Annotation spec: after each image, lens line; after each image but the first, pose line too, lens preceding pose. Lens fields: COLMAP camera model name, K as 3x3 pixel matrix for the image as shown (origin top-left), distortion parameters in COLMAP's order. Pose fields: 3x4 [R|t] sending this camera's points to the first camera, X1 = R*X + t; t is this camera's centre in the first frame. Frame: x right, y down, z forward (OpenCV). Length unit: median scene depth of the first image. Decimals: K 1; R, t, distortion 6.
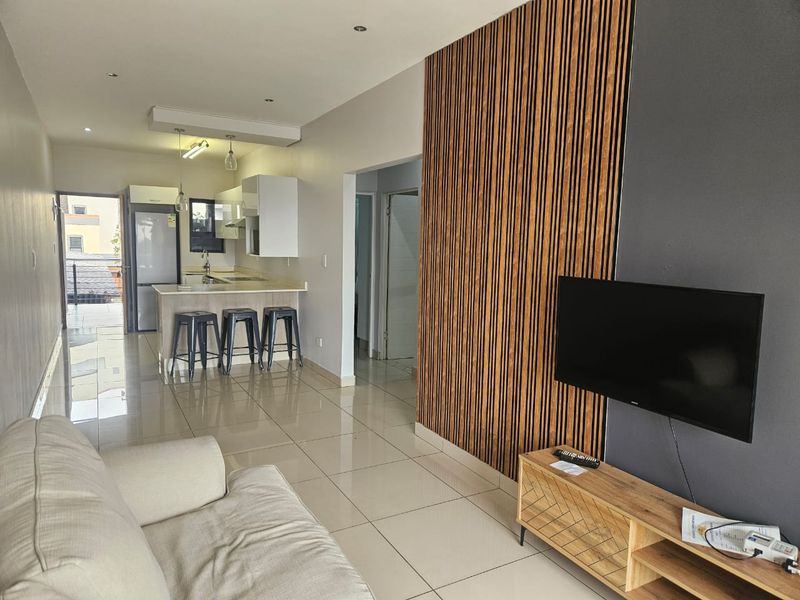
lens RADIAL K [[525.0, 0, 402.9], [0, 525.0, 301.3], [0, 0, 1]] dist [0.018959, -0.022416]
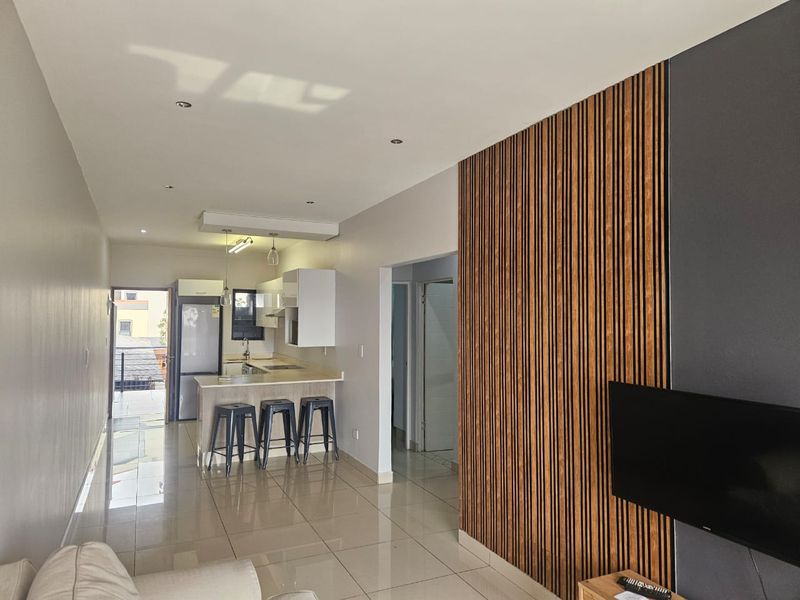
lens RADIAL K [[525.0, 0, 392.1], [0, 525.0, 298.5], [0, 0, 1]] dist [0.018959, -0.022416]
pose [[0.996231, -0.022353, -0.083804, -0.005172], [0.009386, 0.988331, -0.152030, -0.027095], [0.086225, 0.150671, 0.984817, 0.003028]]
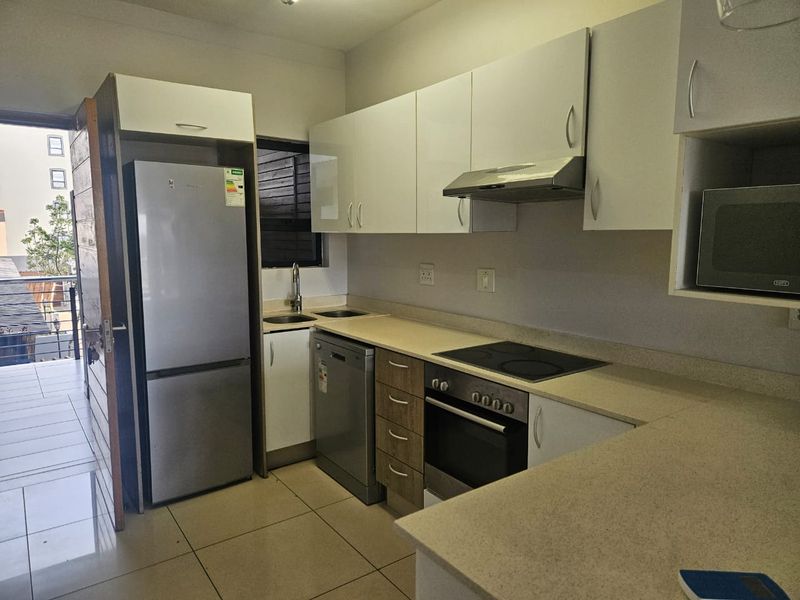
lens RADIAL K [[525.0, 0, 399.0], [0, 525.0, 298.0], [0, 0, 1]] dist [0.018959, -0.022416]
pose [[0.992509, -0.039905, 0.115474, -0.610932], [0.038433, 0.999149, 0.014943, -0.129259], [-0.115972, -0.010393, 0.993198, 1.034534]]
